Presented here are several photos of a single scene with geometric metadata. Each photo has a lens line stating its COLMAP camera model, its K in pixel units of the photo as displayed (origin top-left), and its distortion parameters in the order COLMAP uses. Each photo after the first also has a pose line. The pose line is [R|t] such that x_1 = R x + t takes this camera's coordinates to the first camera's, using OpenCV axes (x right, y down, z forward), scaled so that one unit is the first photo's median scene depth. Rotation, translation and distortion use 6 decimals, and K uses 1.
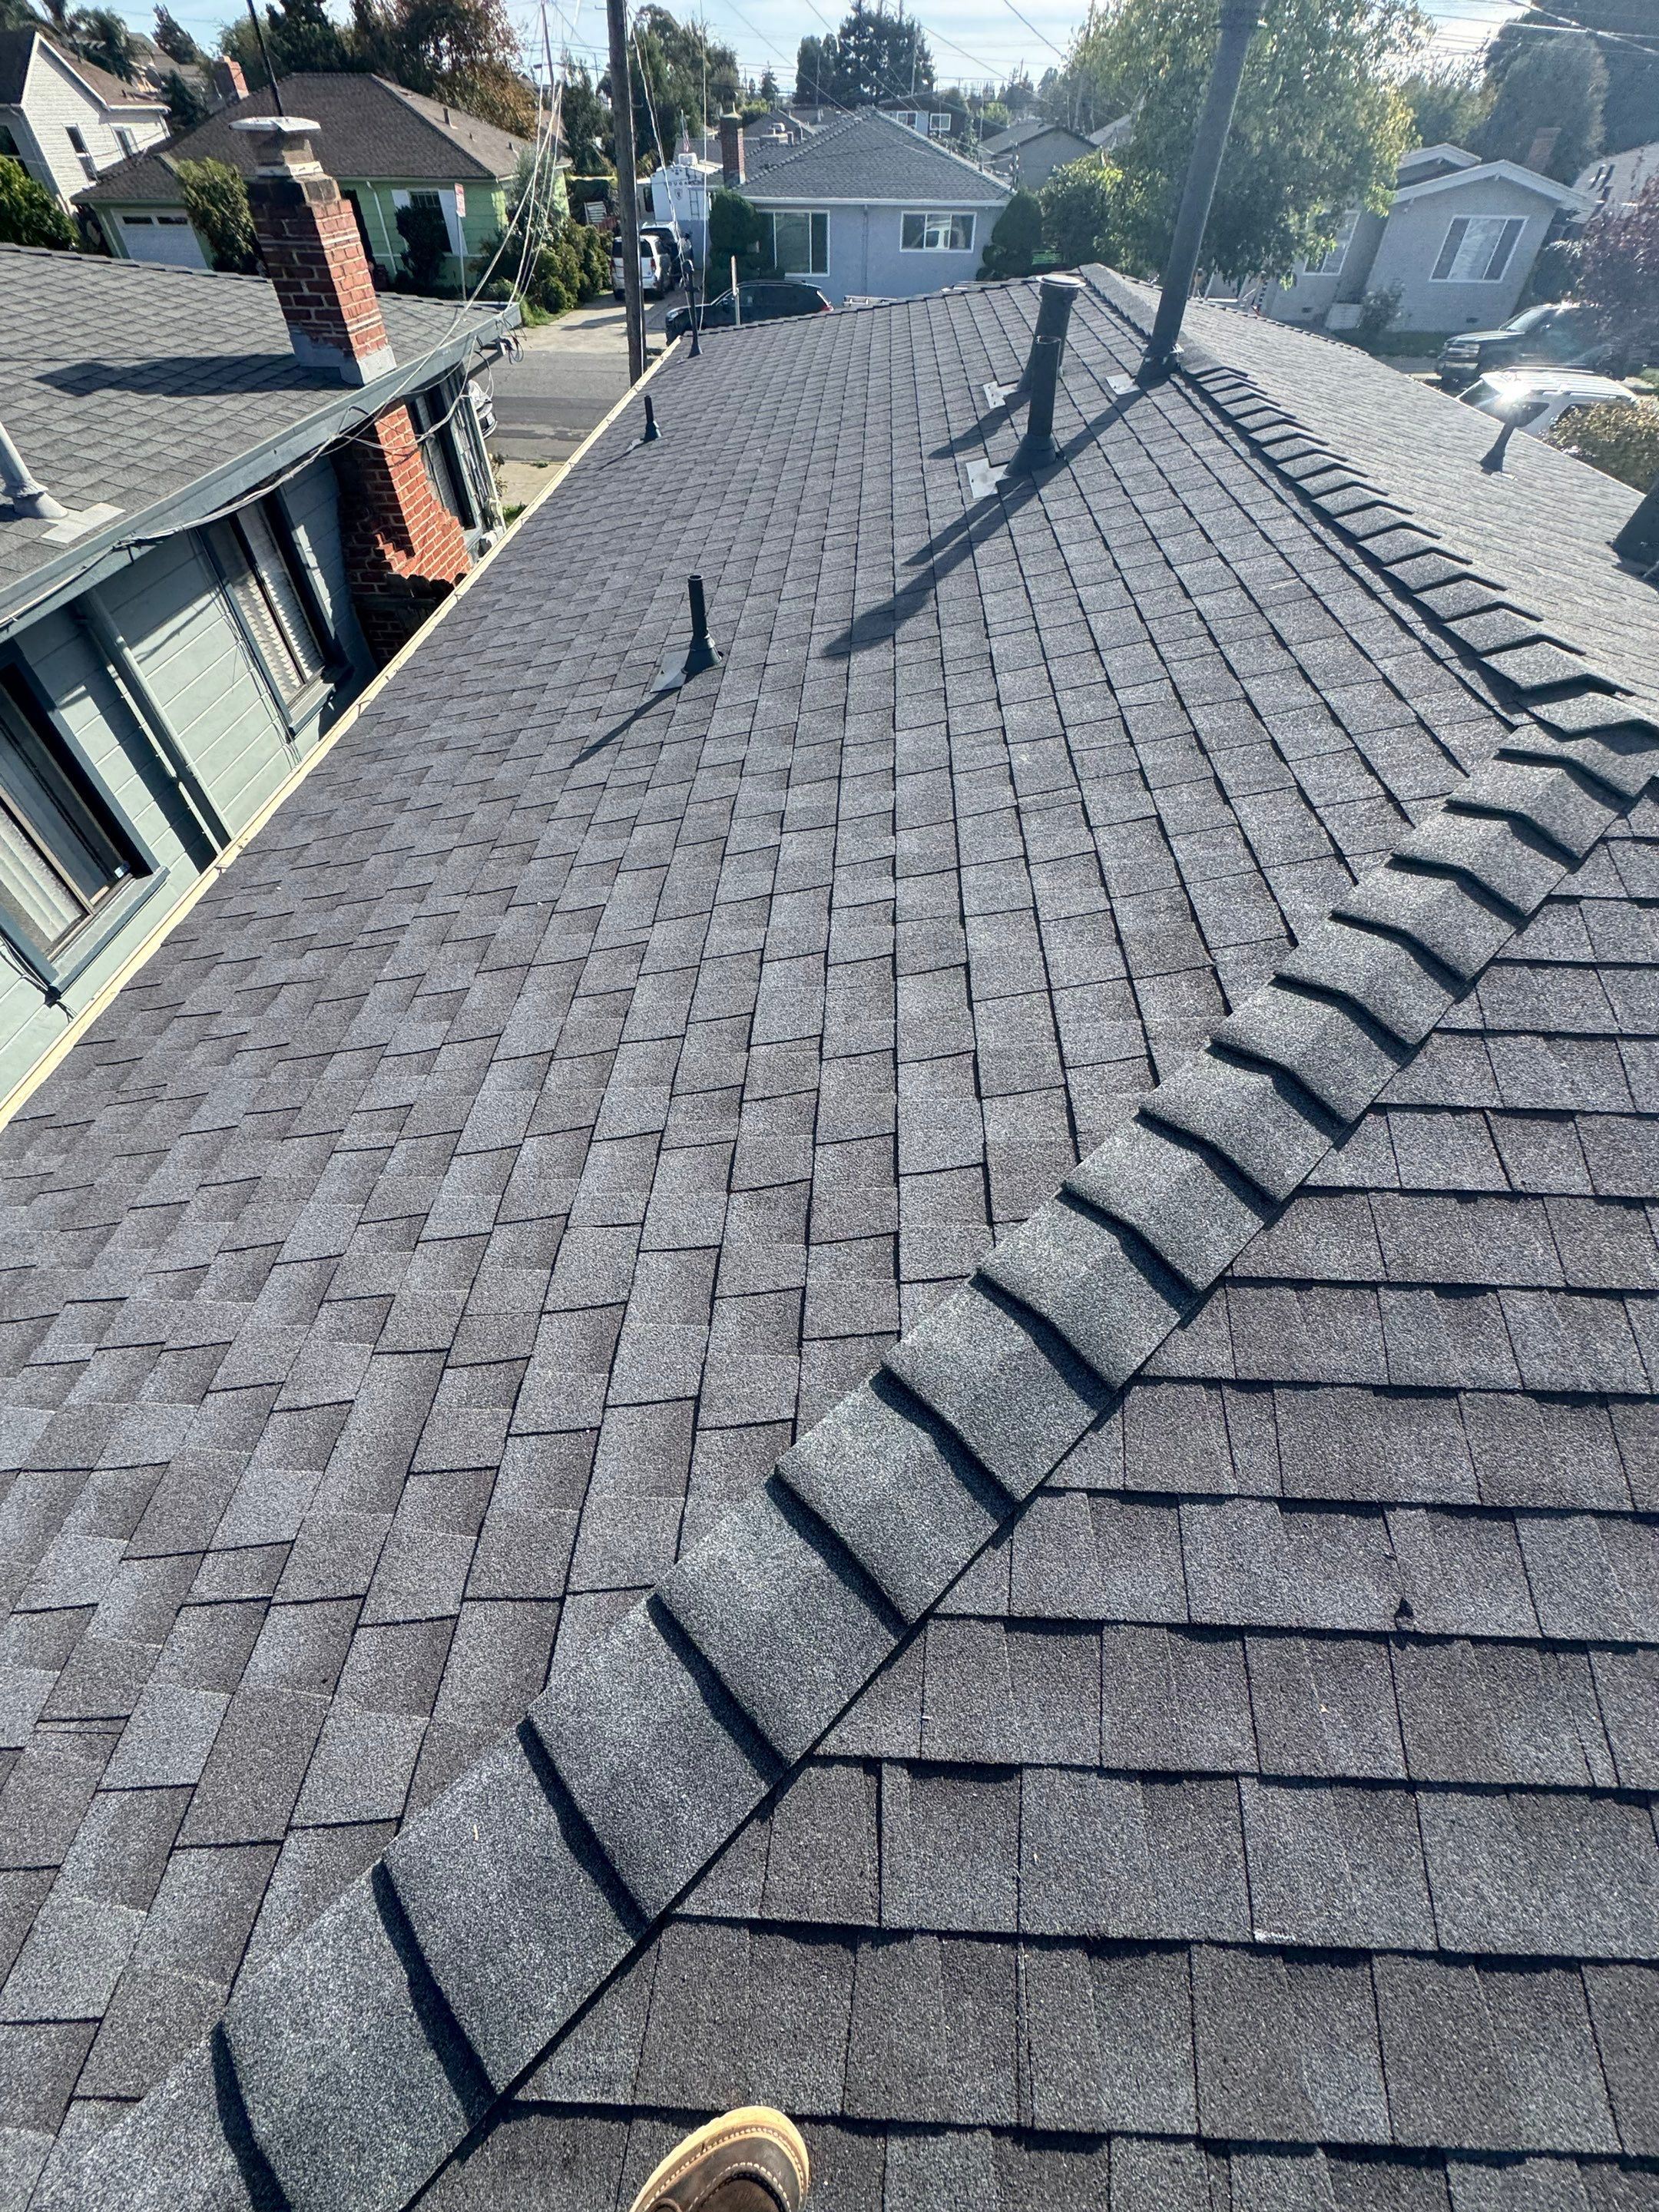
lens RADIAL K [[874.8, 0, 832.3], [0, 874.8, 1104.7], [0, 0, 1]] dist [-0.003258, 0.000350]
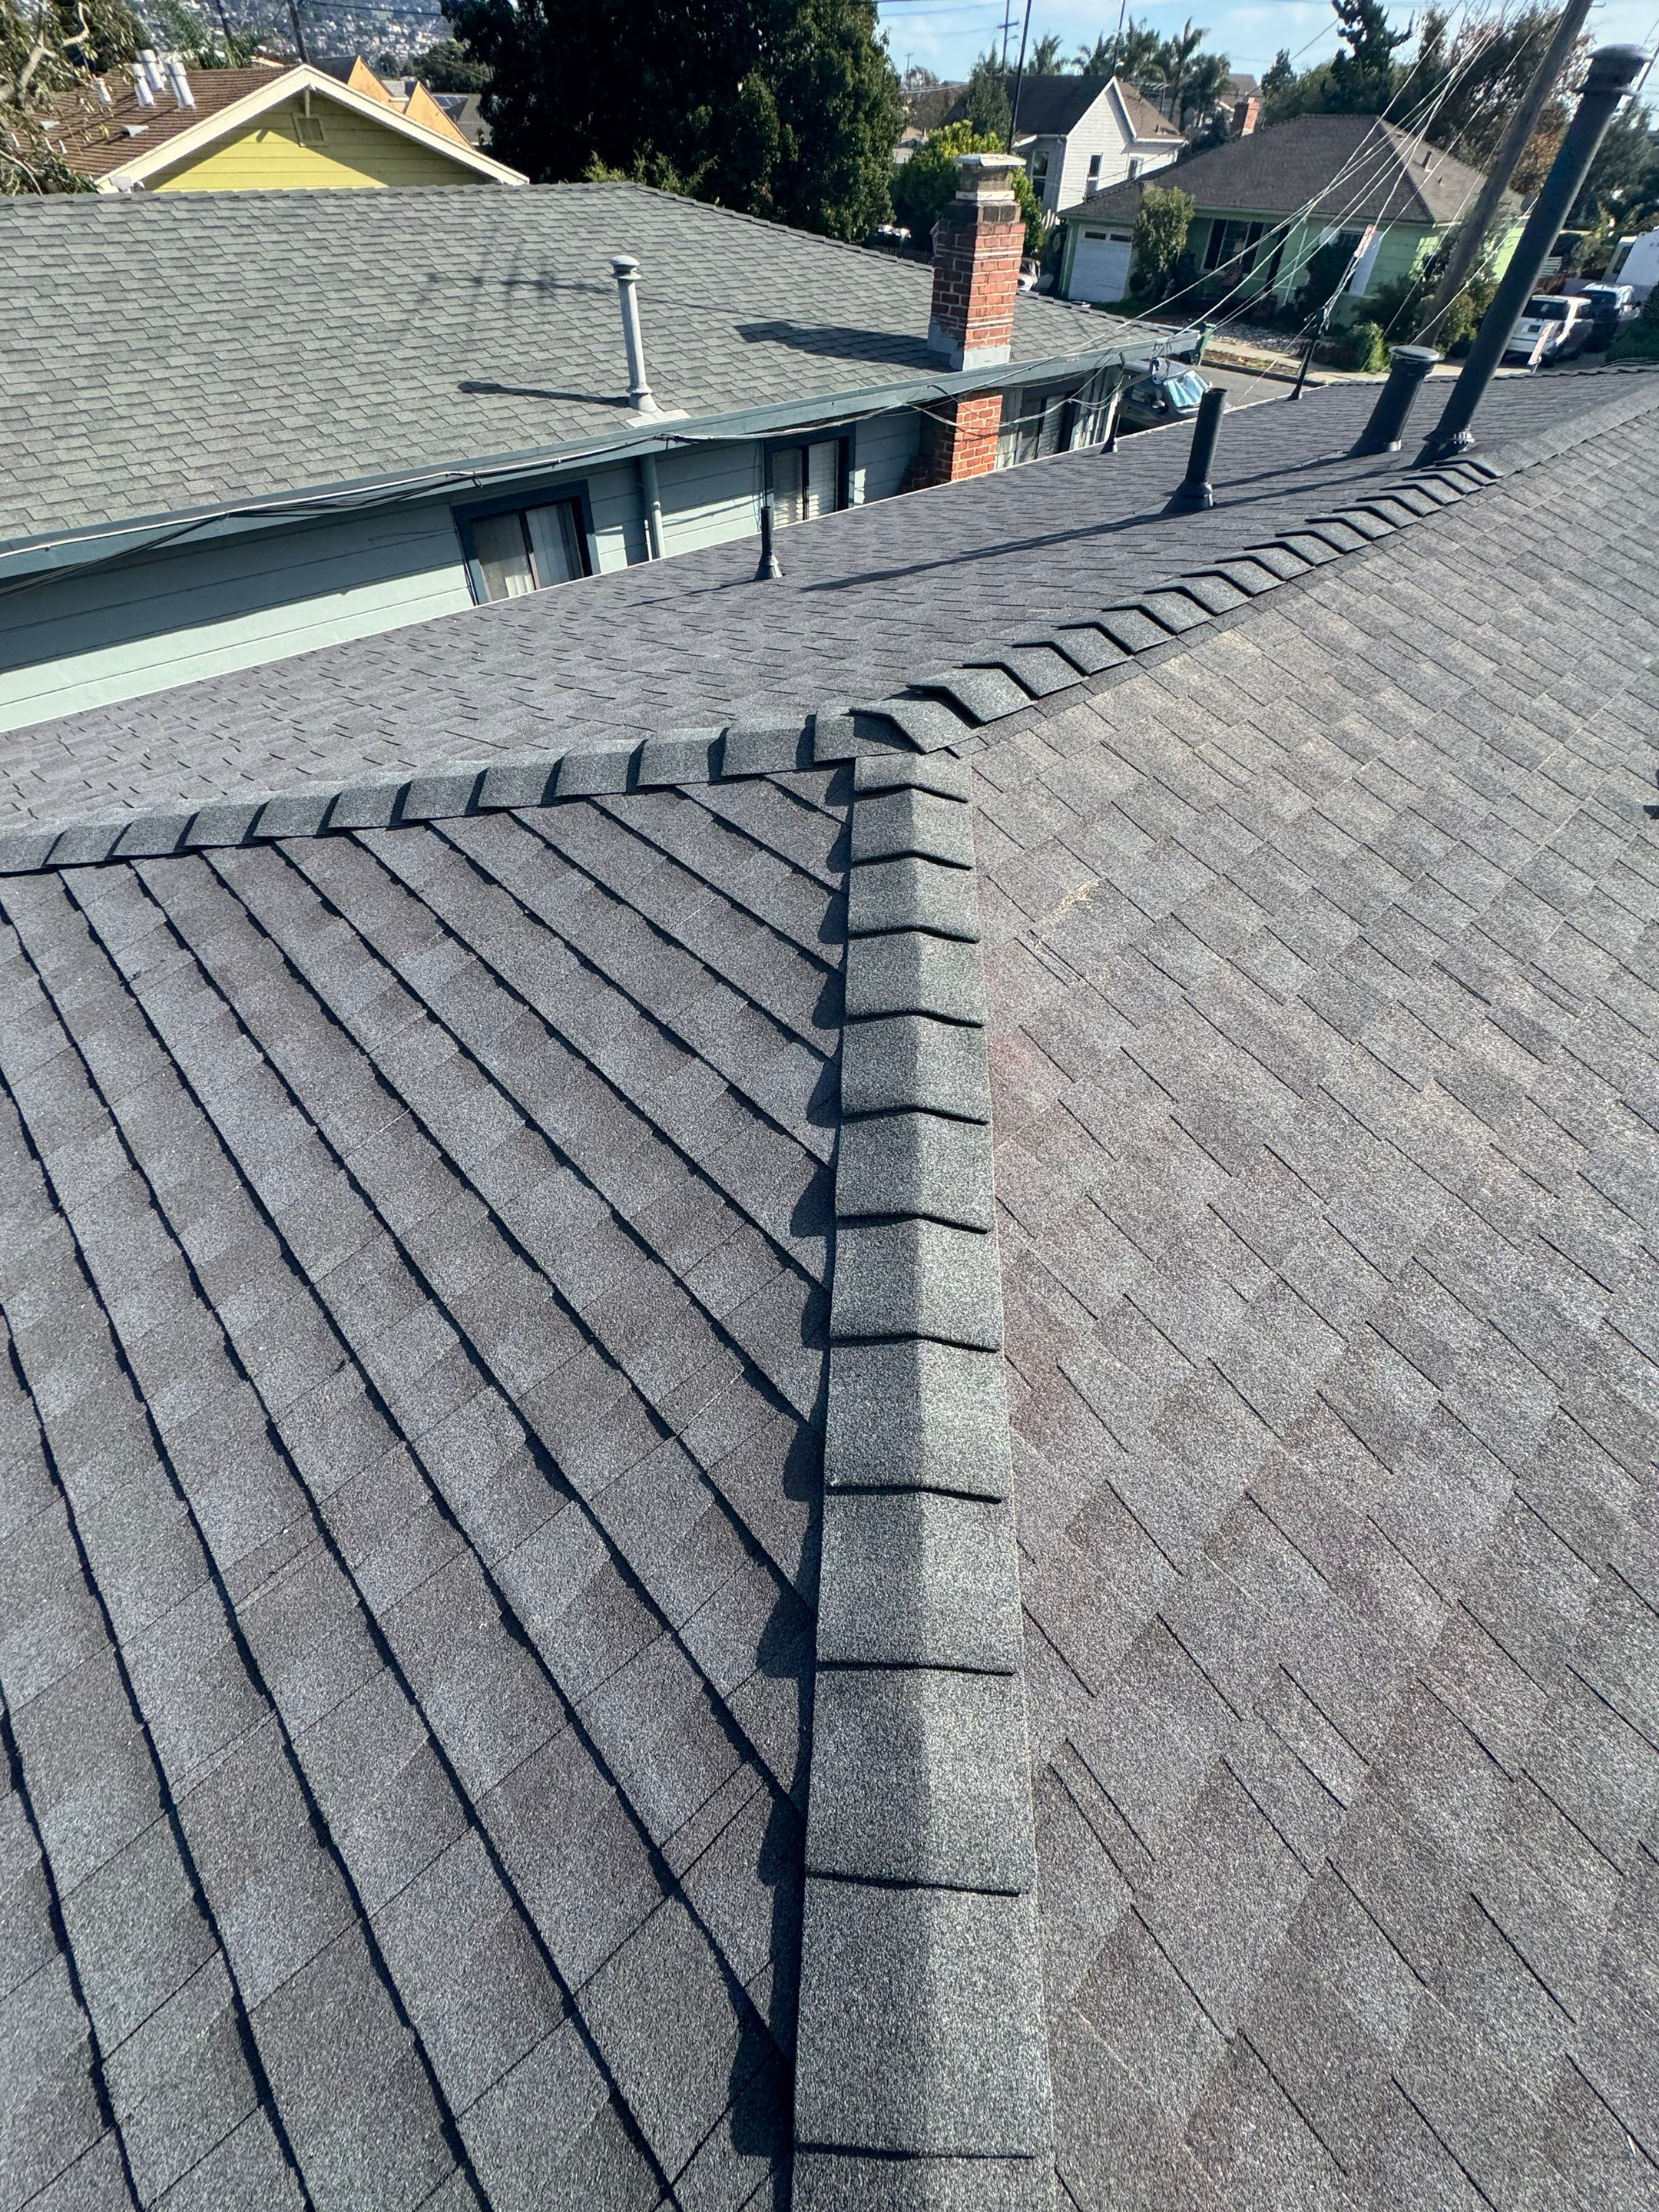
lens RADIAL K [[874.8, 0, 829.5], [0, 874.8, 1109.6], [0, 0, 1]] dist [-0.003258, 0.000350]
pose [[0.710960, 0.534250, -0.457288, 0.336488], [-0.541784, 0.830688, 0.128166, -0.025406], [0.448337, 0.156631, 0.880035, 0.011974]]
